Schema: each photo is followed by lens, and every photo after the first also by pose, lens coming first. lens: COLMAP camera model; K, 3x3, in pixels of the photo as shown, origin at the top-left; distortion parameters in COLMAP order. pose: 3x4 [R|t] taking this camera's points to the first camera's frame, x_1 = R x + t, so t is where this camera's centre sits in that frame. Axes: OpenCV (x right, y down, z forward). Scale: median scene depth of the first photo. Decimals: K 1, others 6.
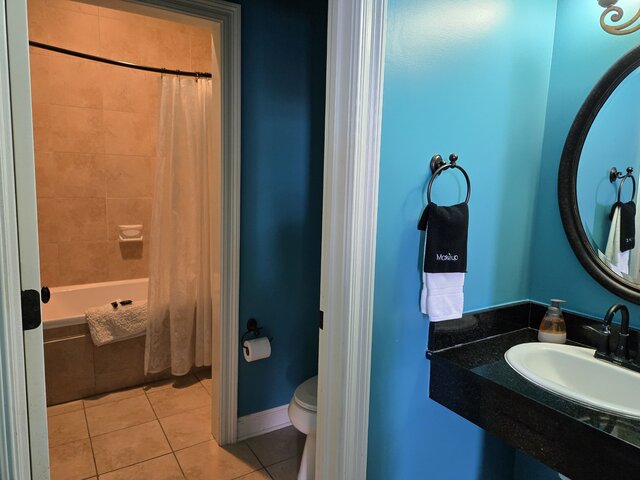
lens RADIAL K [[426.6, 0, 319.2], [0, 426.6, 235.9], [0, 0, 1]] dist [0.047147, -0.023141]
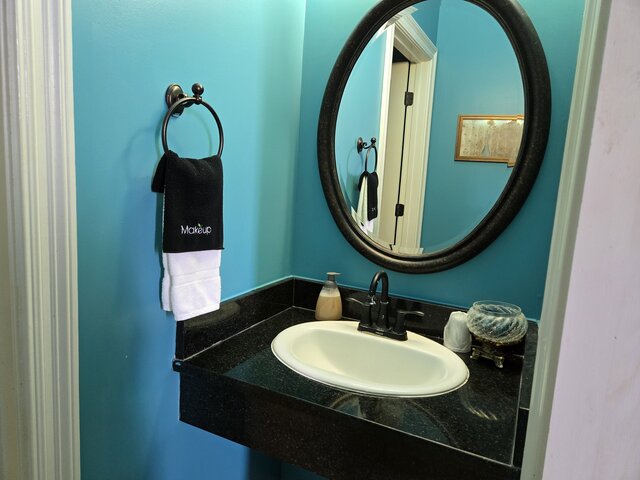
lens RADIAL K [[426.6, 0, 321.6], [0, 426.6, 236.8], [0, 0, 1]] dist [0.047147, -0.023141]
pose [[0.853507, -0.049719, 0.518703, 0.100489], [0.029034, 0.998429, 0.047928, 0.032358], [-0.520271, -0.025846, 0.853610, 0.264051]]
